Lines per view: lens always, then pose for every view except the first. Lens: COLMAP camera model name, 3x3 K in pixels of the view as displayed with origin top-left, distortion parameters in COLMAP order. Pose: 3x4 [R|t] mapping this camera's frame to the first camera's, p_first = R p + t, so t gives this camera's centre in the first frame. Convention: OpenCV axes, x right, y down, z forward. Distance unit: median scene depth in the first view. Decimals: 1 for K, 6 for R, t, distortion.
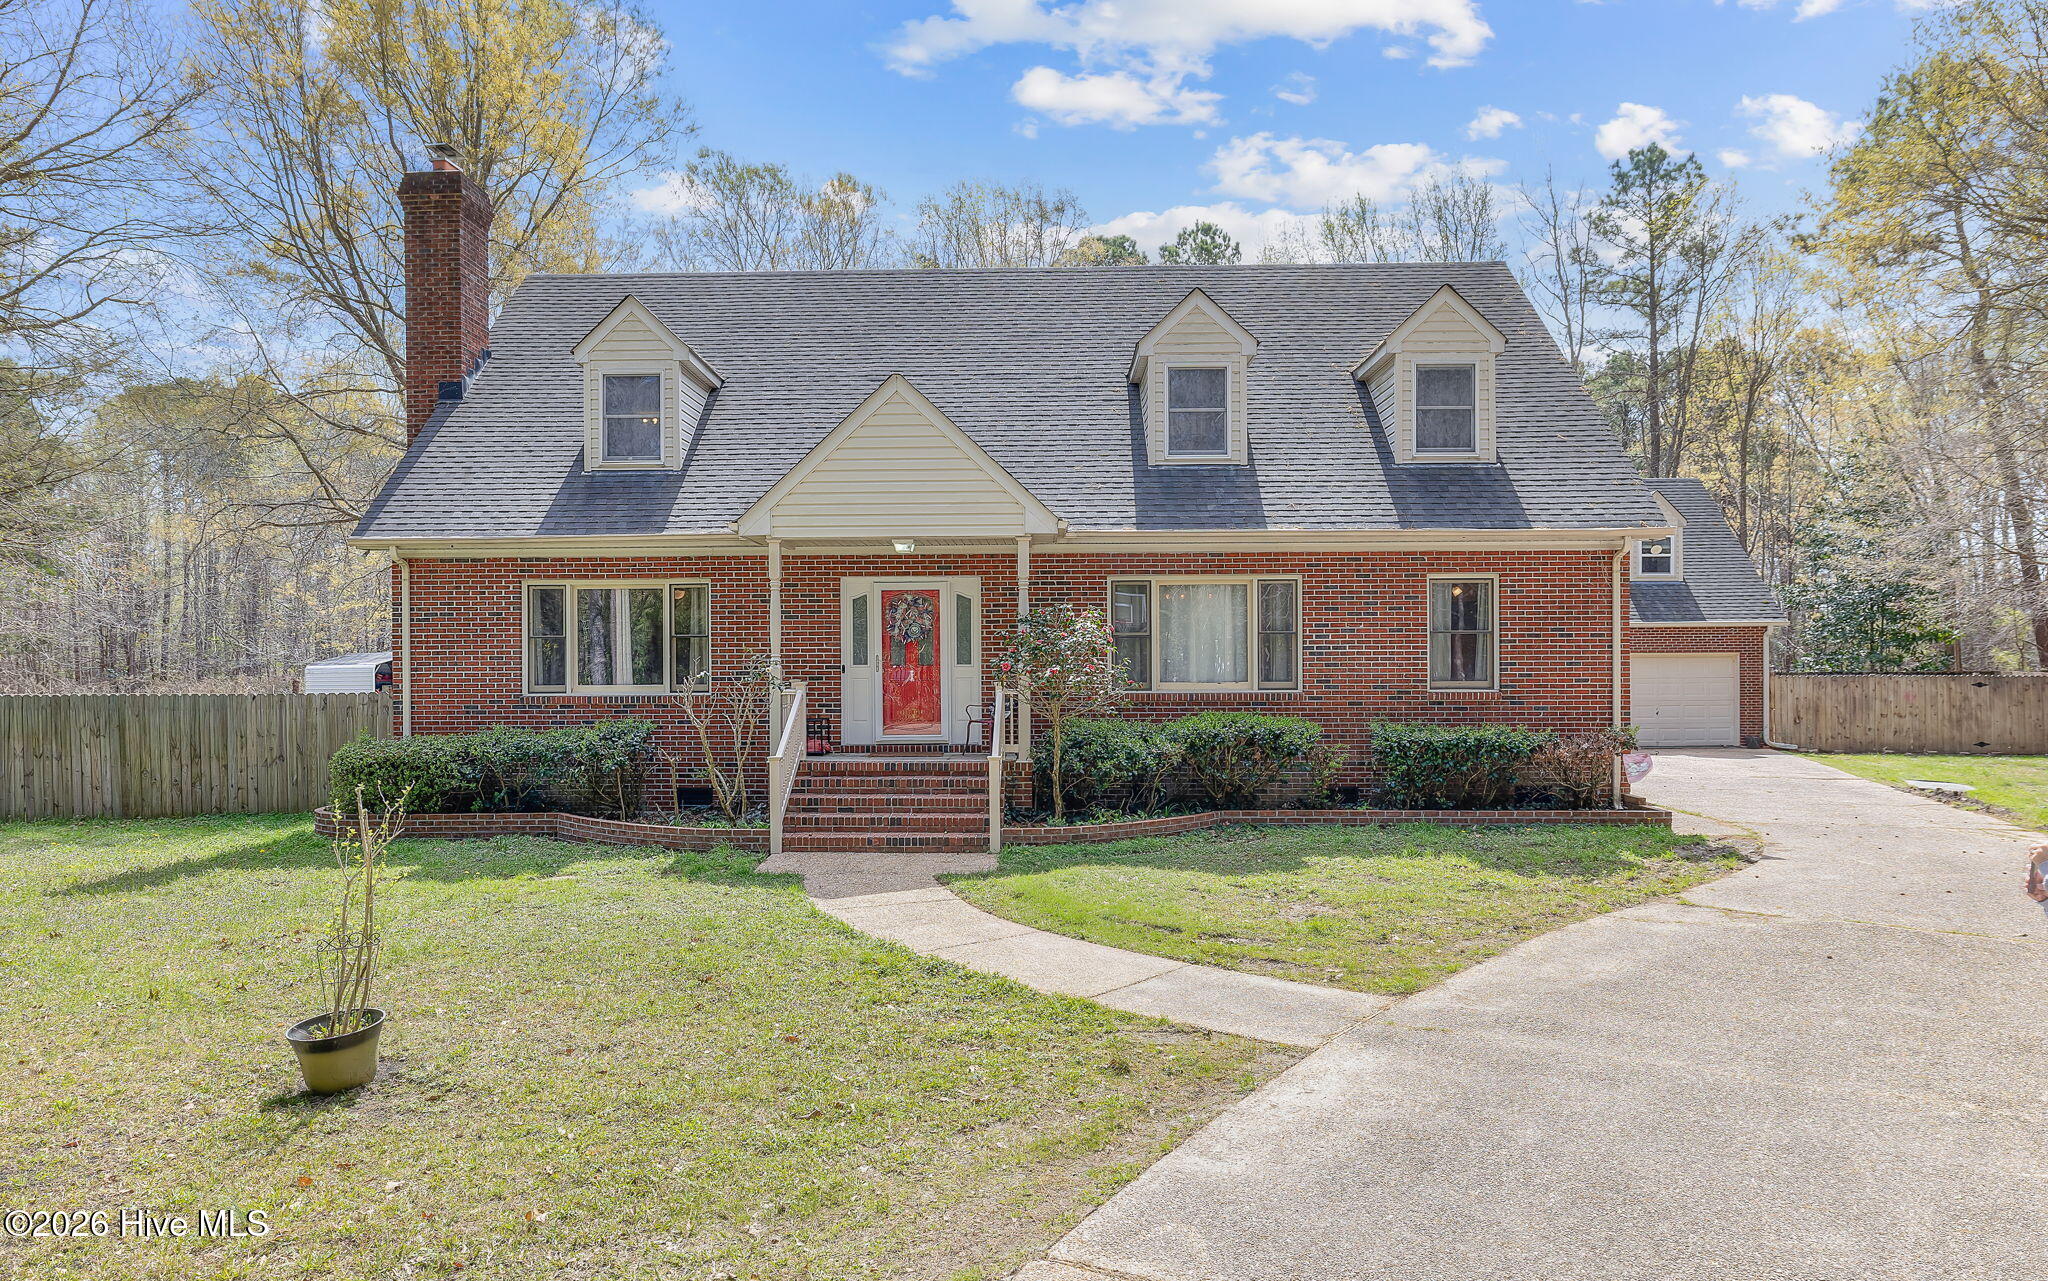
lens RADIAL K [[1253.6, 0, 1014.1], [0, 1253.6, 655.8], [0, 0, 1]] dist [-0.018463, -0.001307]
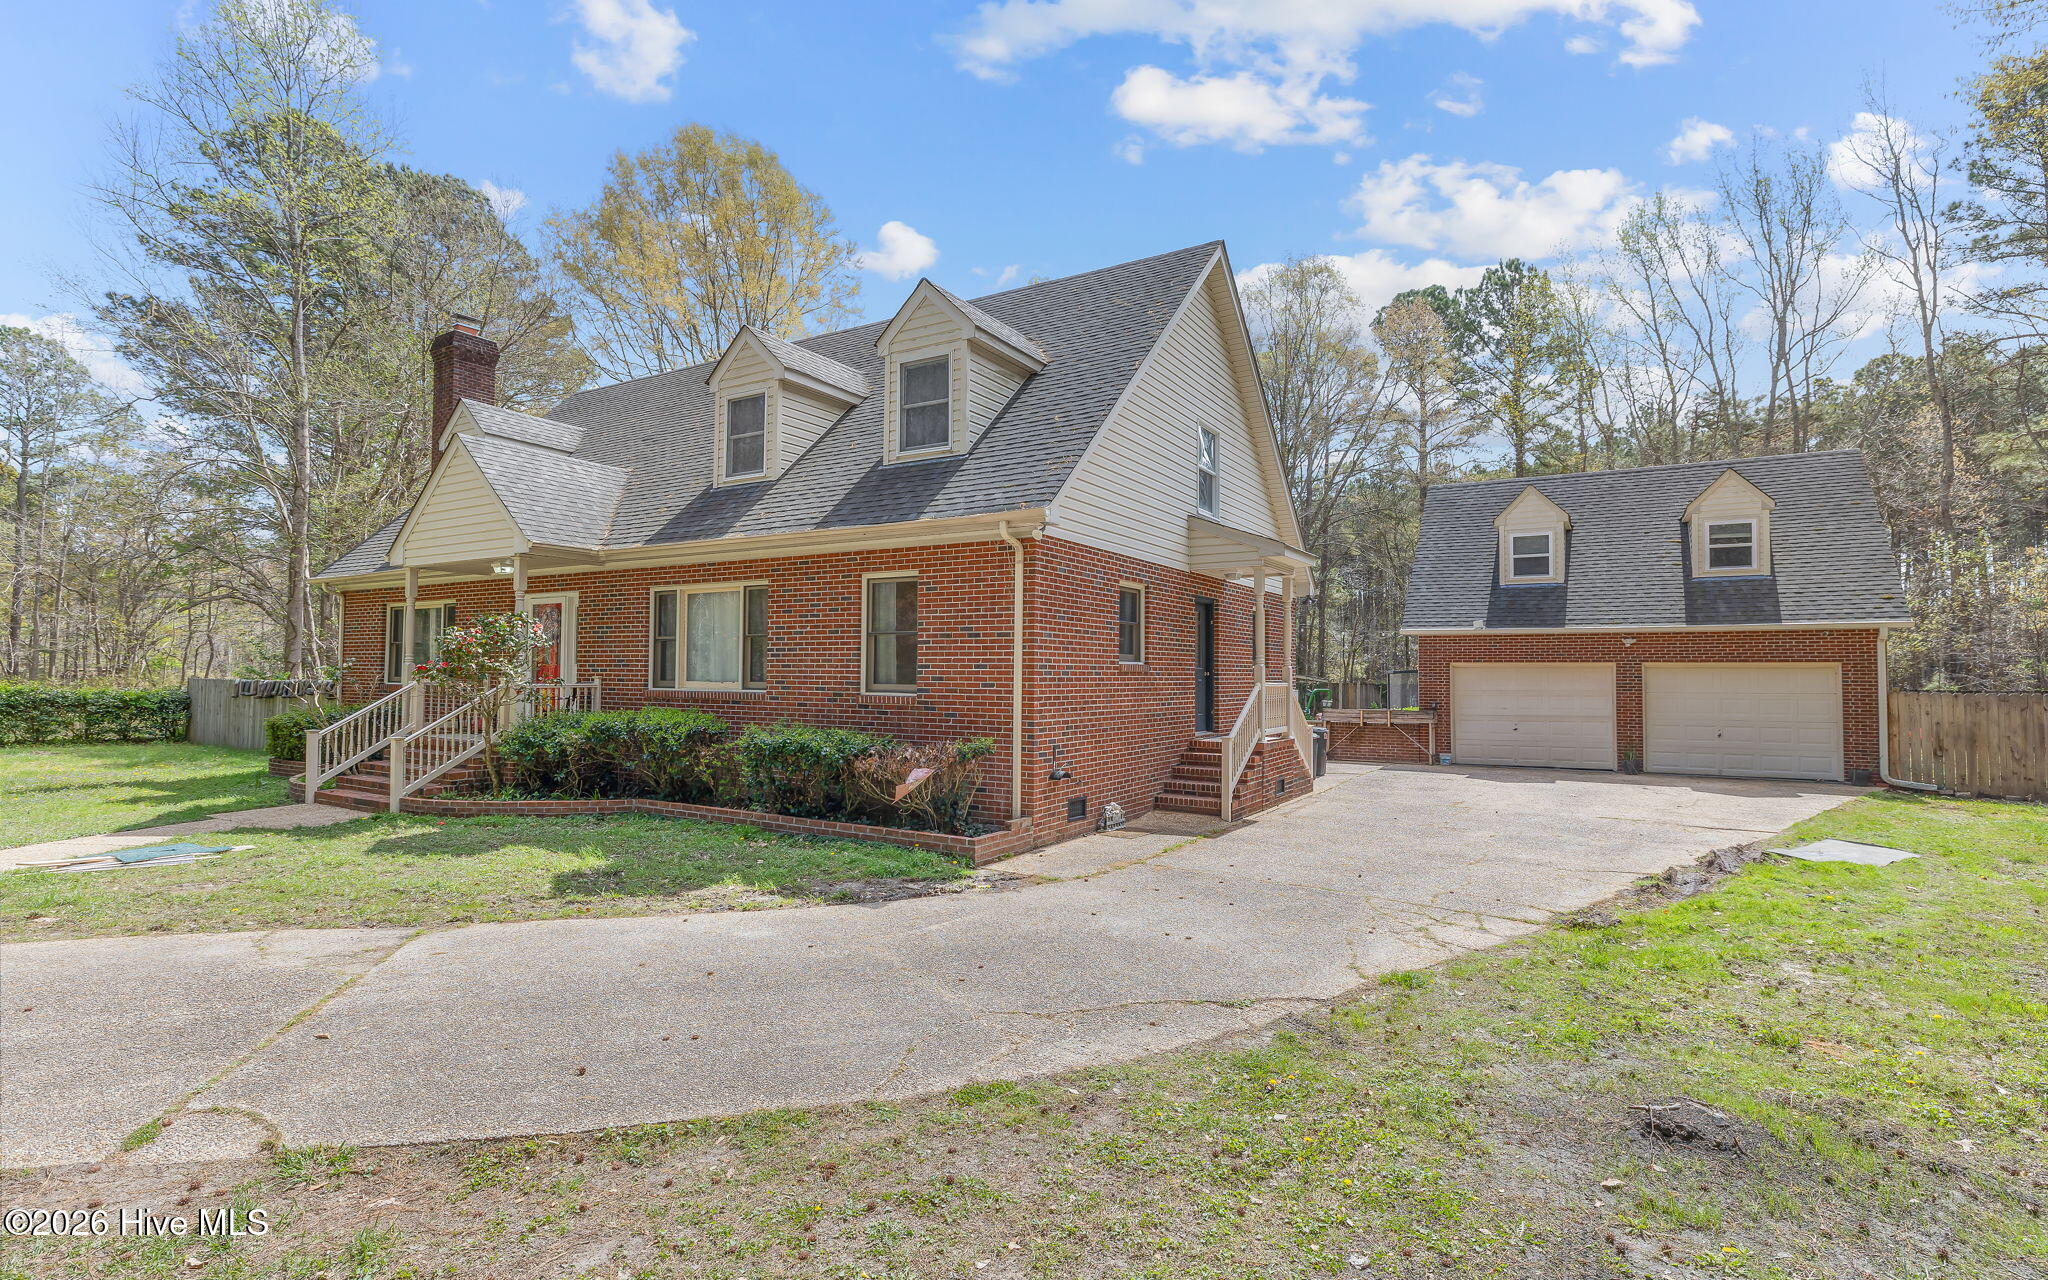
lens RADIAL K [[973.1, 0, 1018.6], [0, 973.1, 630.2], [0, 0, 1]] dist [-0.015553, 0.000054]
pose [[0.869130, -0.012305, -0.494431, 0.798801], [-0.007161, 0.999273, -0.037458, 0.006281], [0.494533, 0.036097, 0.868409, 0.393008]]
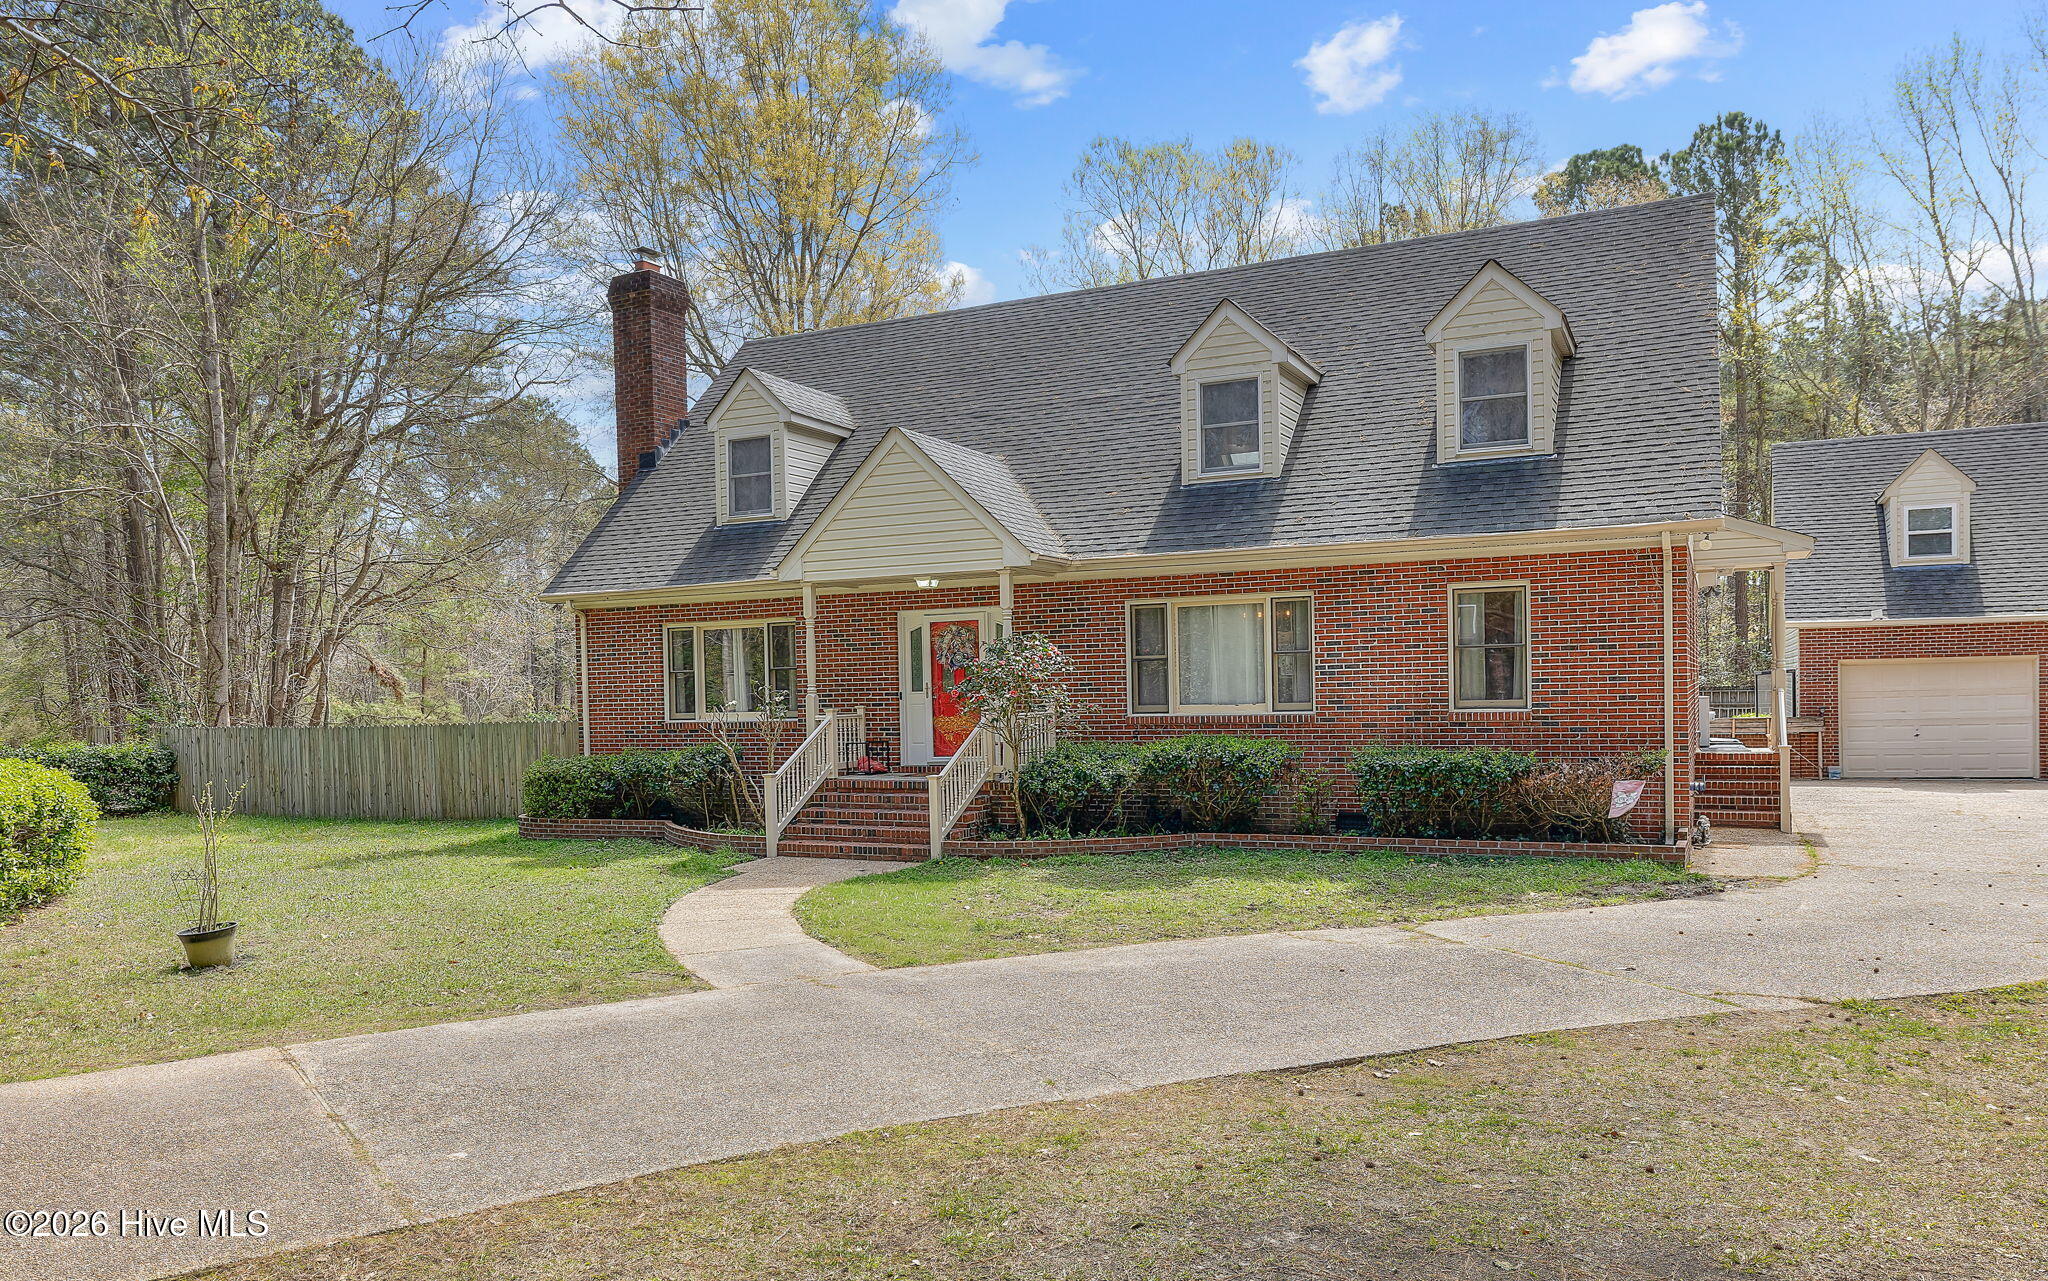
lens RADIAL K [[1447.8, 0, 992.4], [0, 1447.8, 710.6], [0, 0, 1]] dist [-0.023200, 0.015371]
pose [[0.905240, -0.009332, -0.424798, 0.468366], [0.021001, 0.999520, 0.022796, -0.003601], [0.424381, -0.029558, 0.905001, -0.104526]]
